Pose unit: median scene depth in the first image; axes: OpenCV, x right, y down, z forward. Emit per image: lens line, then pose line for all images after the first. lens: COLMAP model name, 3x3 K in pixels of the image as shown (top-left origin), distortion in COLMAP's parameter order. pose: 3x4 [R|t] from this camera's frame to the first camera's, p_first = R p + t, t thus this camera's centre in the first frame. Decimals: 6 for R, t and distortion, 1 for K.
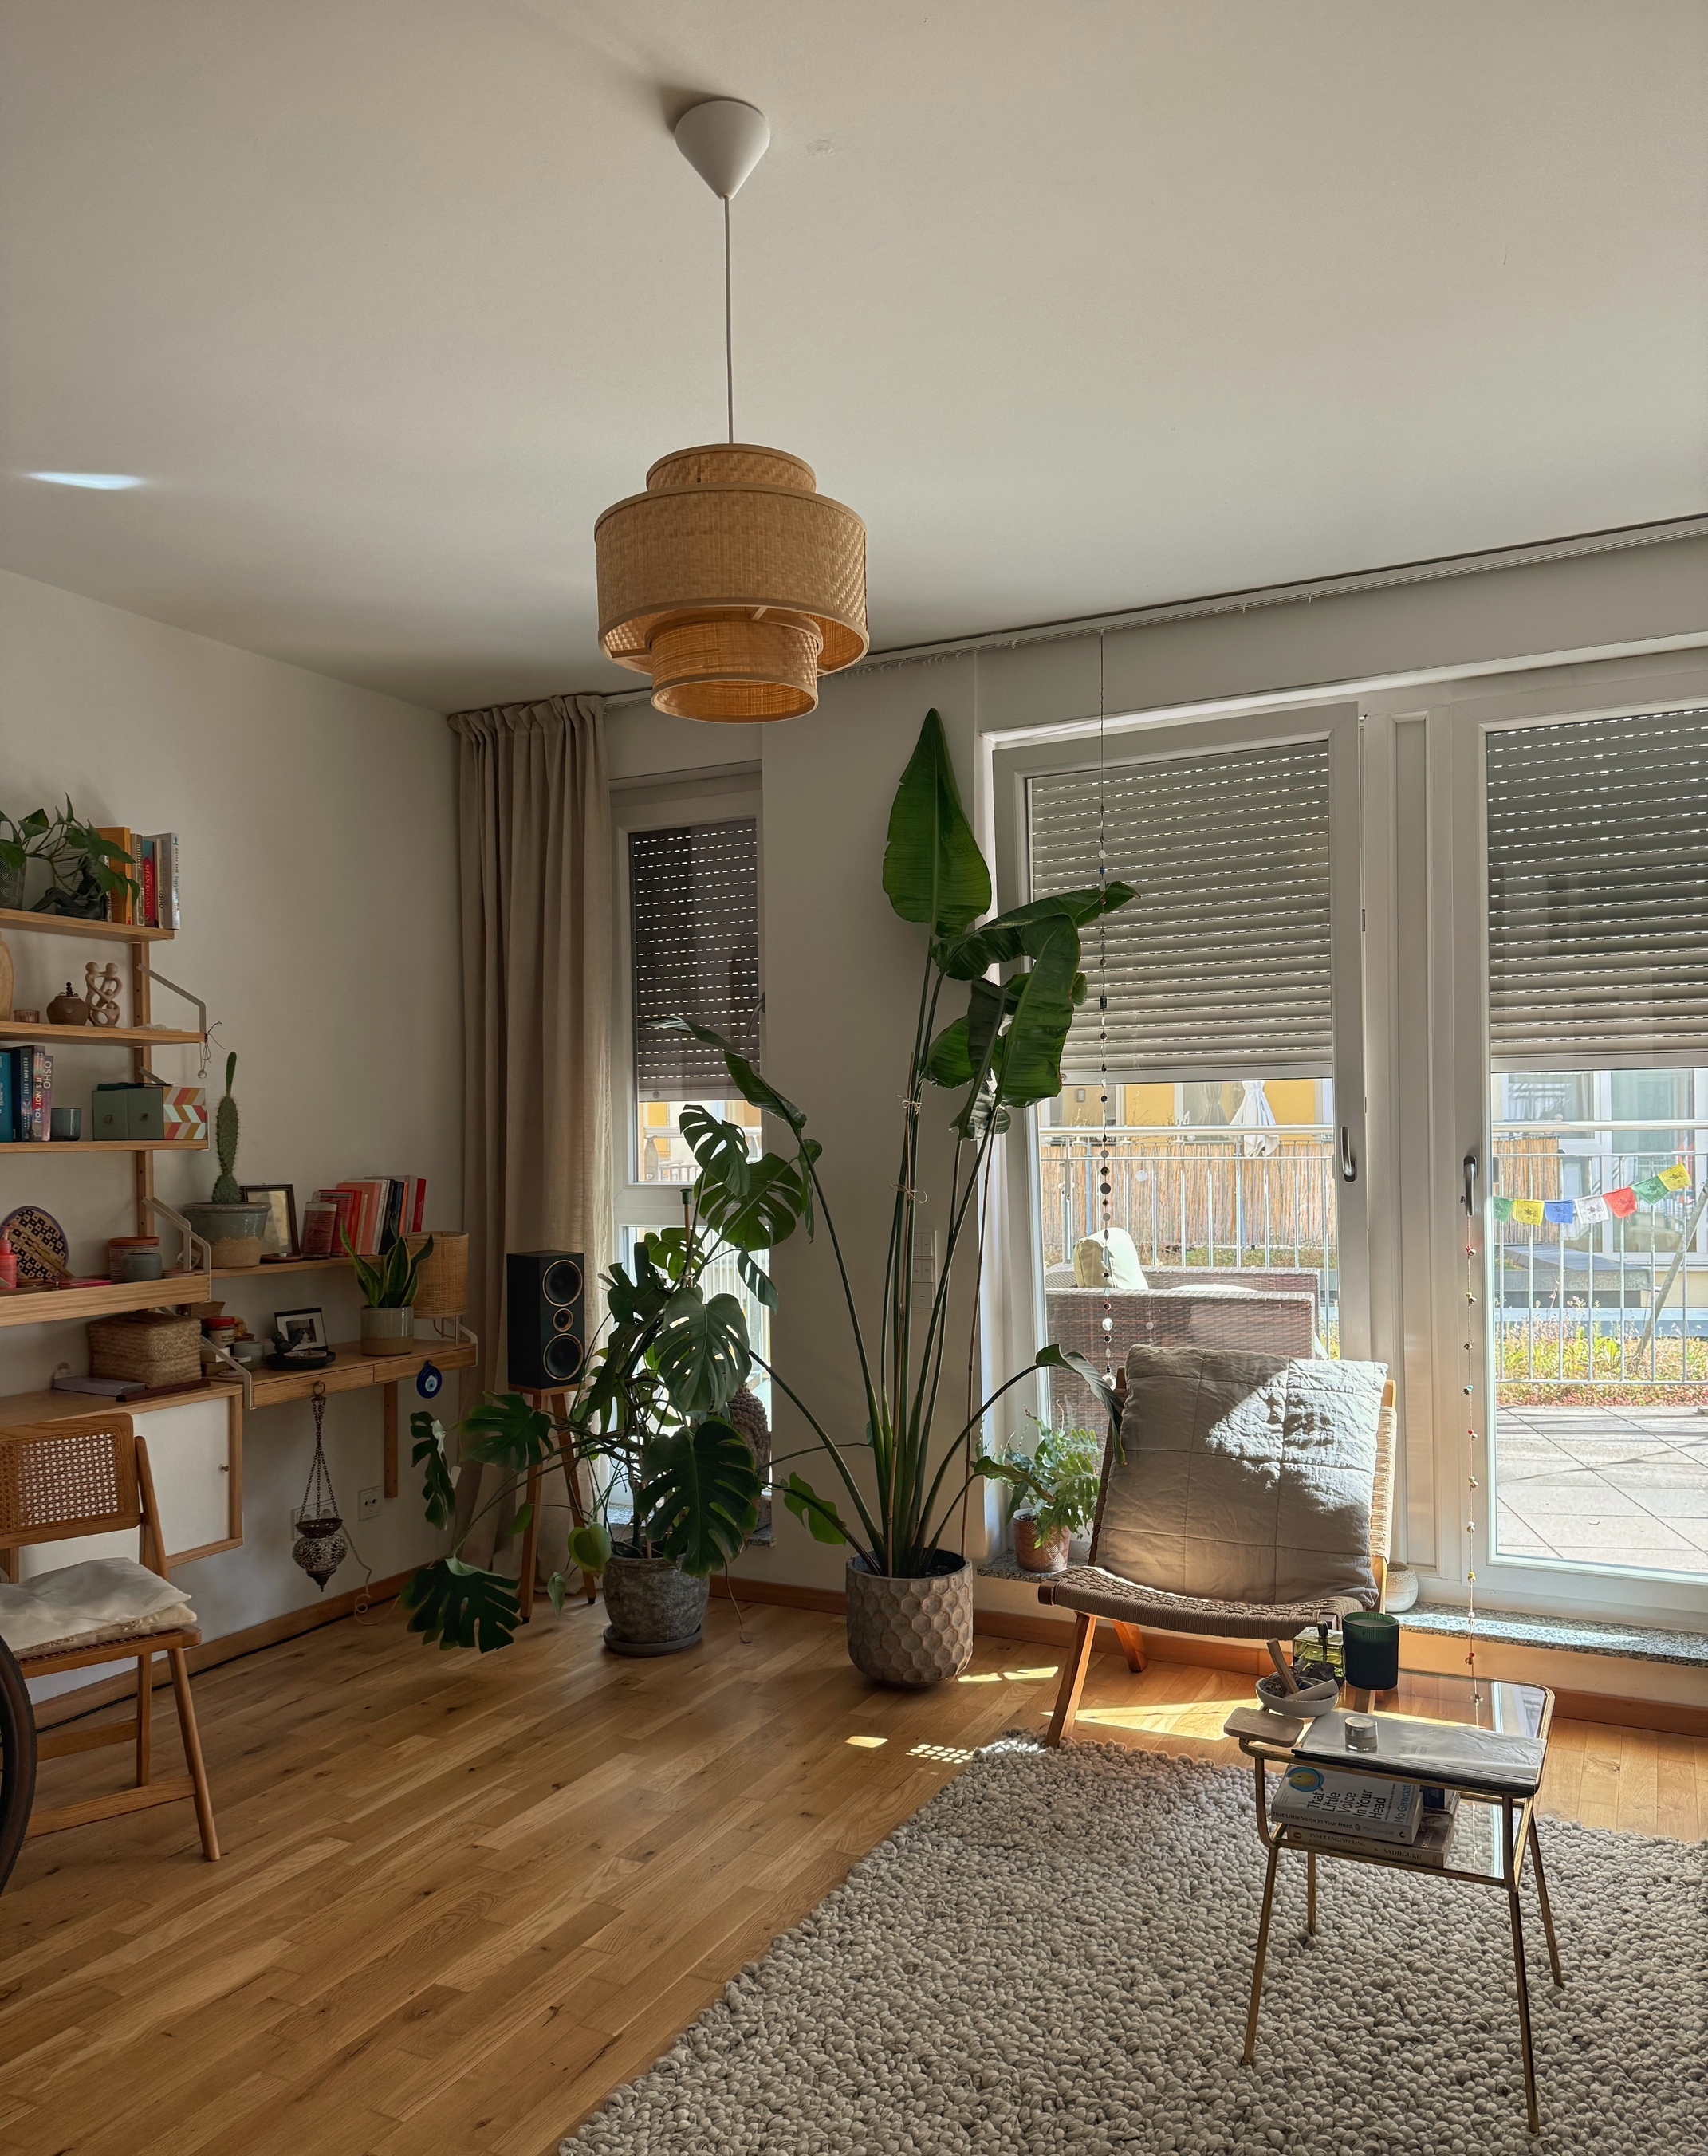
lens RADIAL K [[1573.0, 0, 856.1], [0, 1573.0, 1140.8], [0, 0, 1]] dist [0.039074, -0.001943]
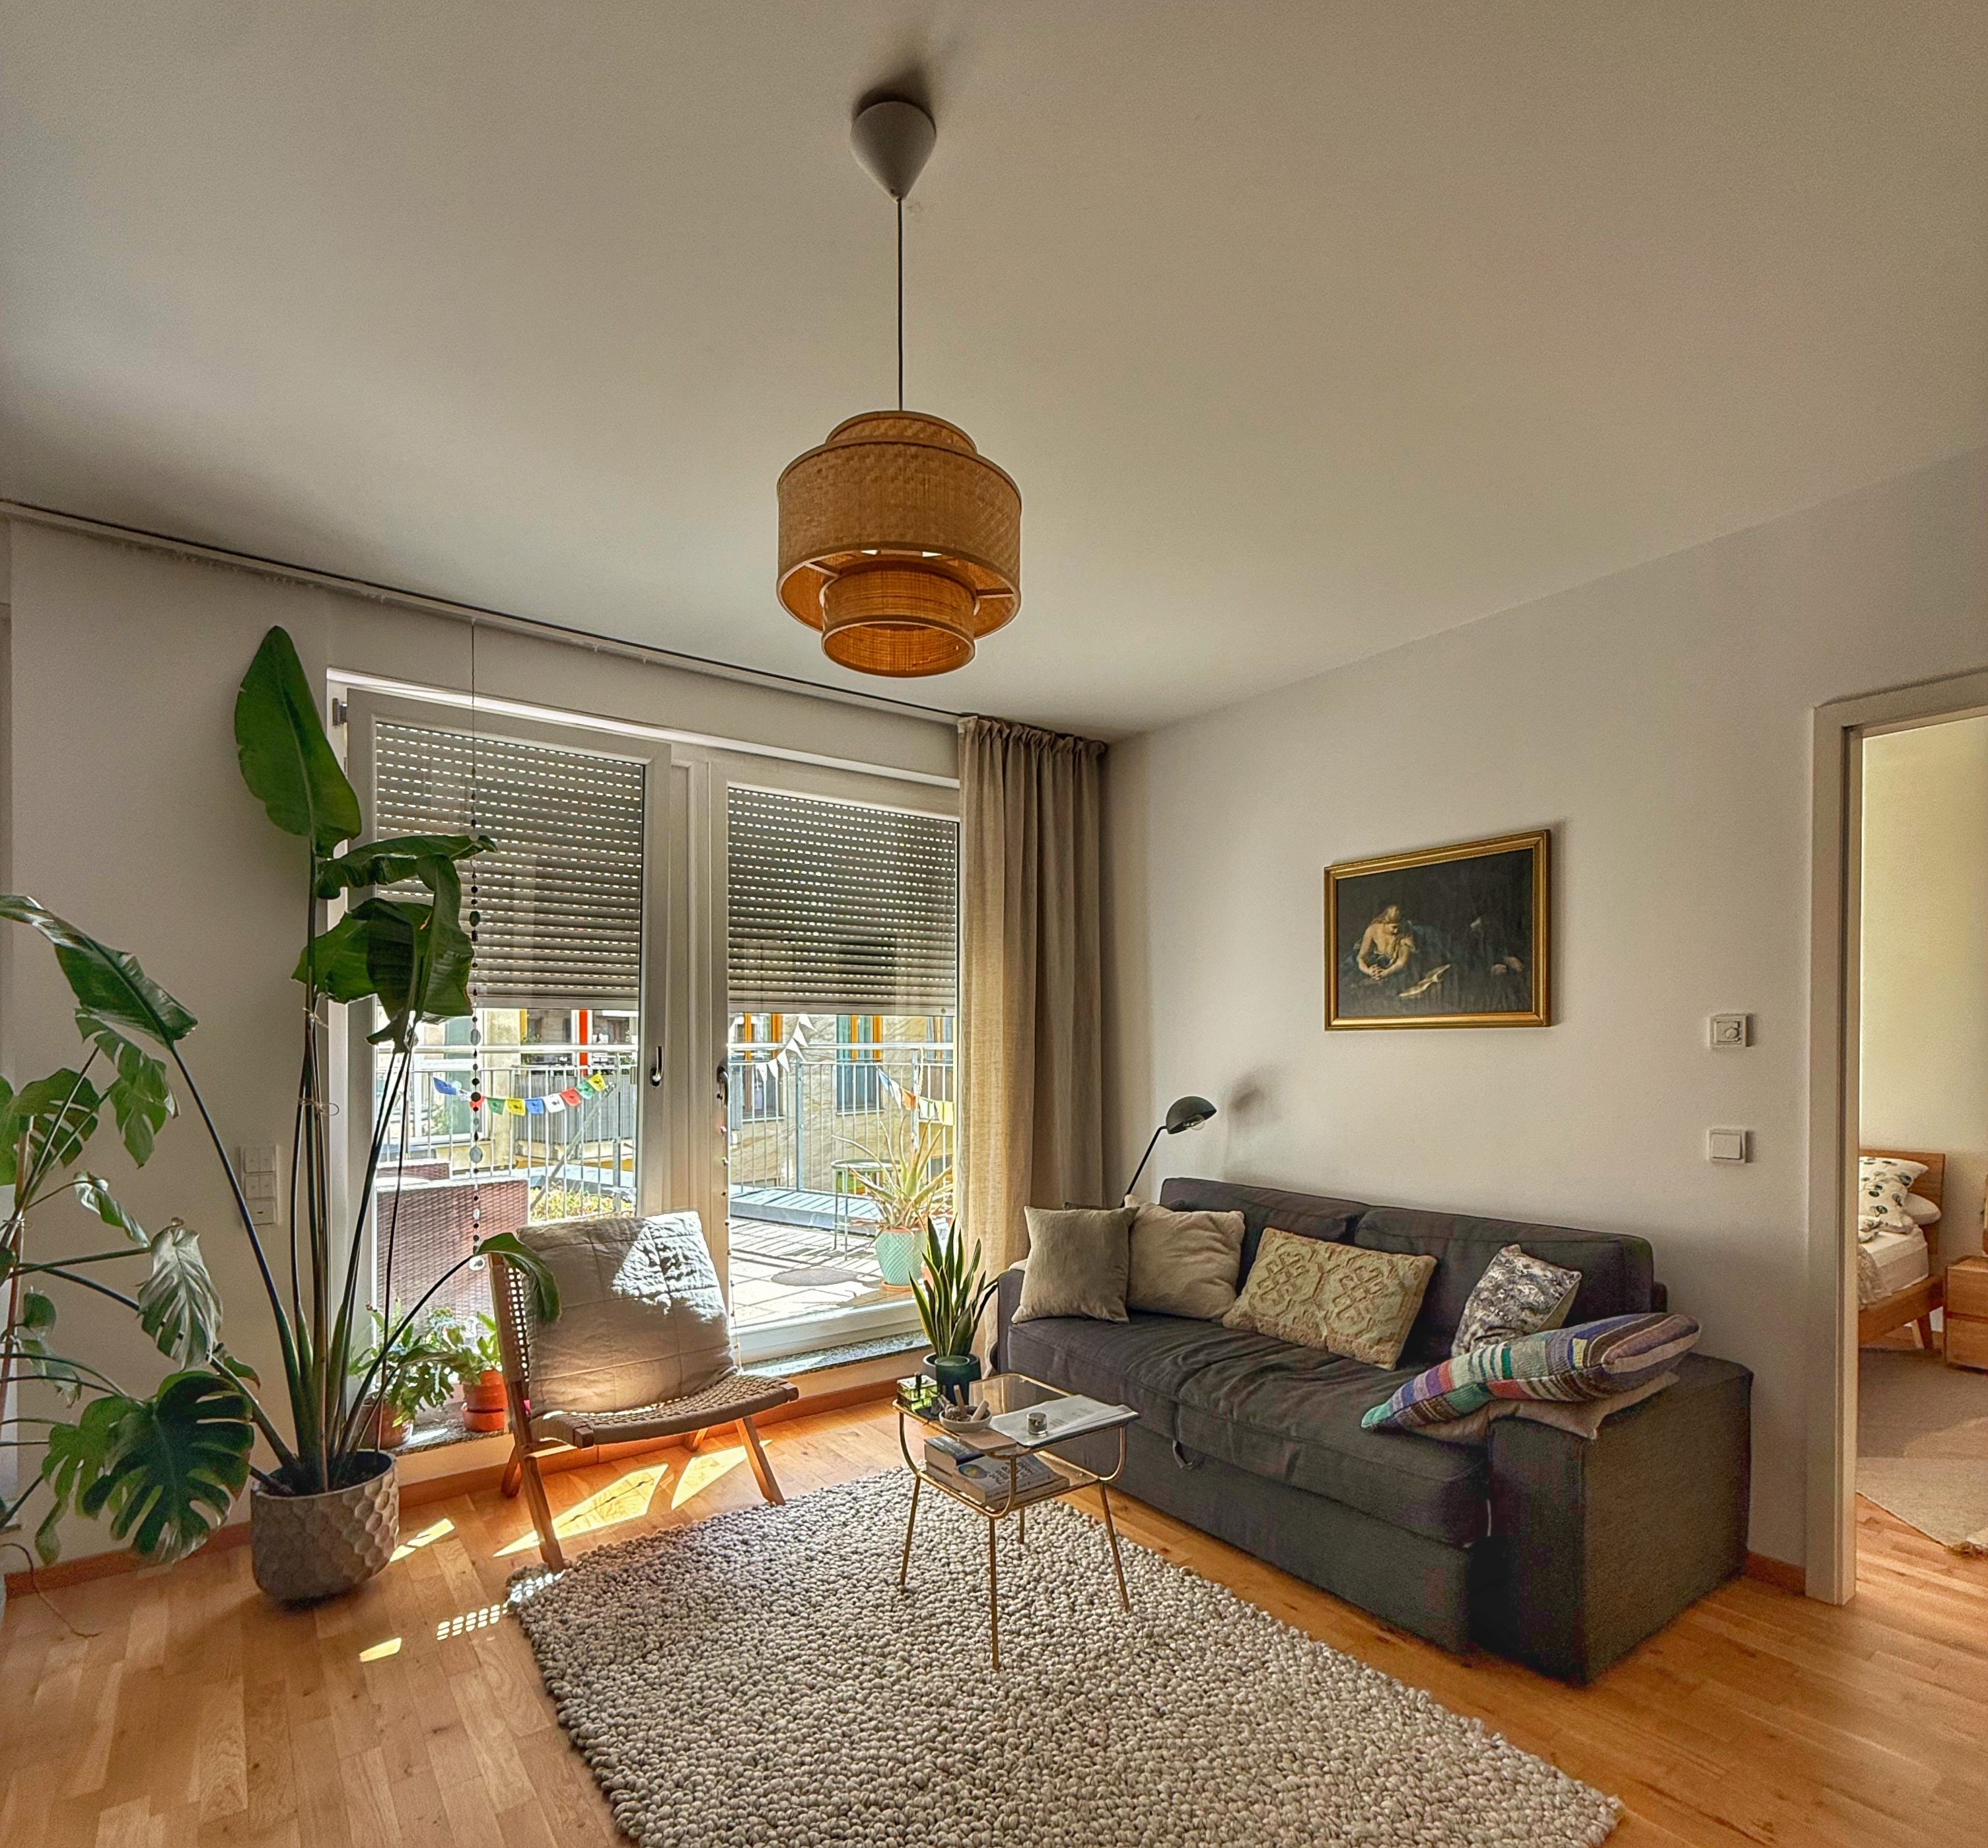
lens RADIAL K [[1061.1, 0, 996.2], [0, 1061.1, 1050.4], [0, 0, 1]] dist [-0.001187, -0.000373]
pose [[0.442699, 0.008058, 0.896634, -0.417945], [-0.002313, 0.999967, -0.007845, 0.001417], [-0.896667, 0.001399, 0.442703, 0.339486]]
